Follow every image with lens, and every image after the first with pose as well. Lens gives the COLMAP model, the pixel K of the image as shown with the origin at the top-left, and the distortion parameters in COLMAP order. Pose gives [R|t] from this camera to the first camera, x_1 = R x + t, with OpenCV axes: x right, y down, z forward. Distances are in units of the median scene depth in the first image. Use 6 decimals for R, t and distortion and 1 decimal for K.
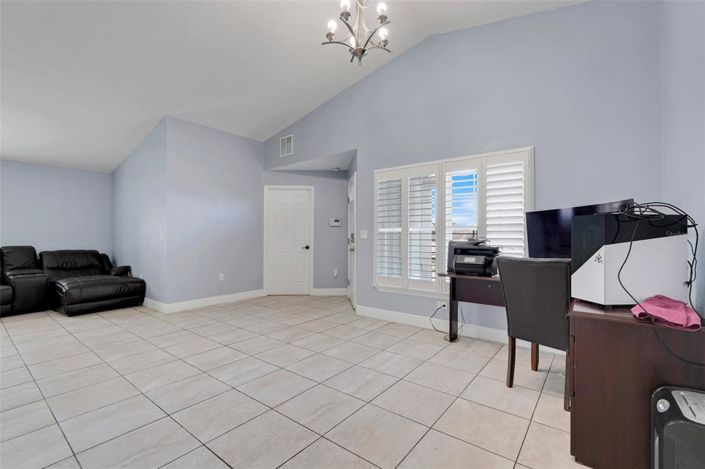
lens RADIAL K [[314.9, 0, 351.5], [0, 314.9, 237.4], [0, 0, 1]] dist [-0.005765, 0.001401]
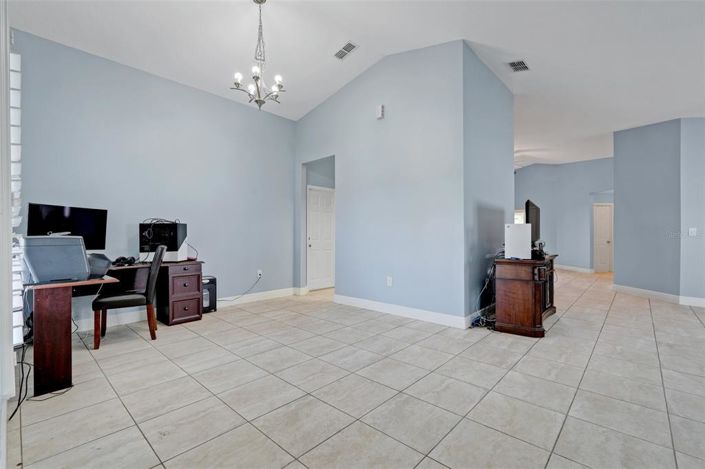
lens RADIAL K [[314.9, 0, 351.5], [0, 314.9, 235.2], [0, 0, 1]] dist [-0.005765, 0.001401]
pose [[-0.997109, 0.001474, 0.075972, -0.228646], [0.001464, 0.999999, -0.000194, 0.006178], [-0.075973, -0.000083, -0.997110, 1.105472]]
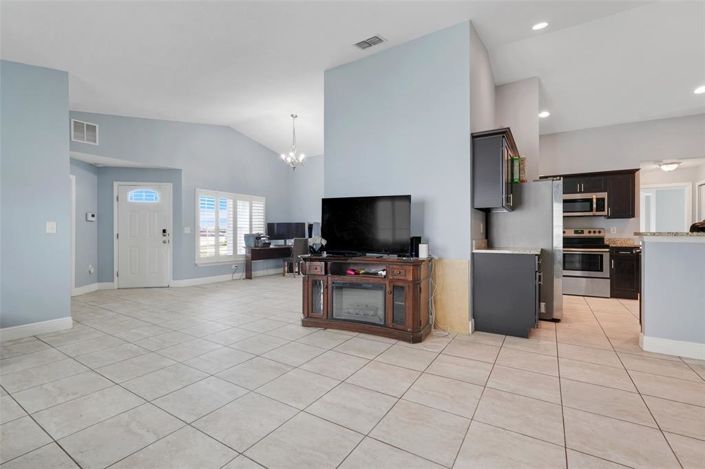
lens RADIAL K [[314.9, 0, 350.9], [0, 314.9, 234.6], [0, 0, 1]] dist [-0.005765, 0.001401]
pose [[-0.105103, -0.000398, 0.994461, -1.342864], [0.003668, 0.999993, 0.000788, 0.011176], [-0.994455, 0.003731, -0.105101, 0.362263]]
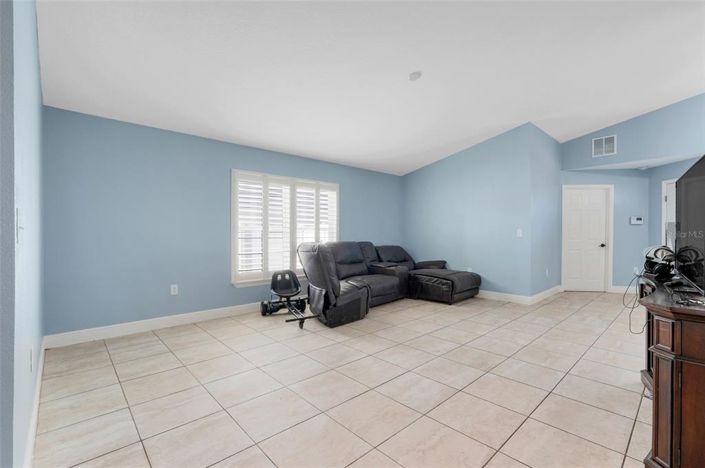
lens RADIAL K [[314.9, 0, 350.5], [0, 314.9, 232.6], [0, 0, 1]] dist [-0.005765, 0.001401]
pose [[0.987480, 0.003780, -0.157698, -0.963924], [-0.004675, 0.999975, -0.005300, 0.000270], [0.157674, 0.005971, 0.987473, -0.158751]]
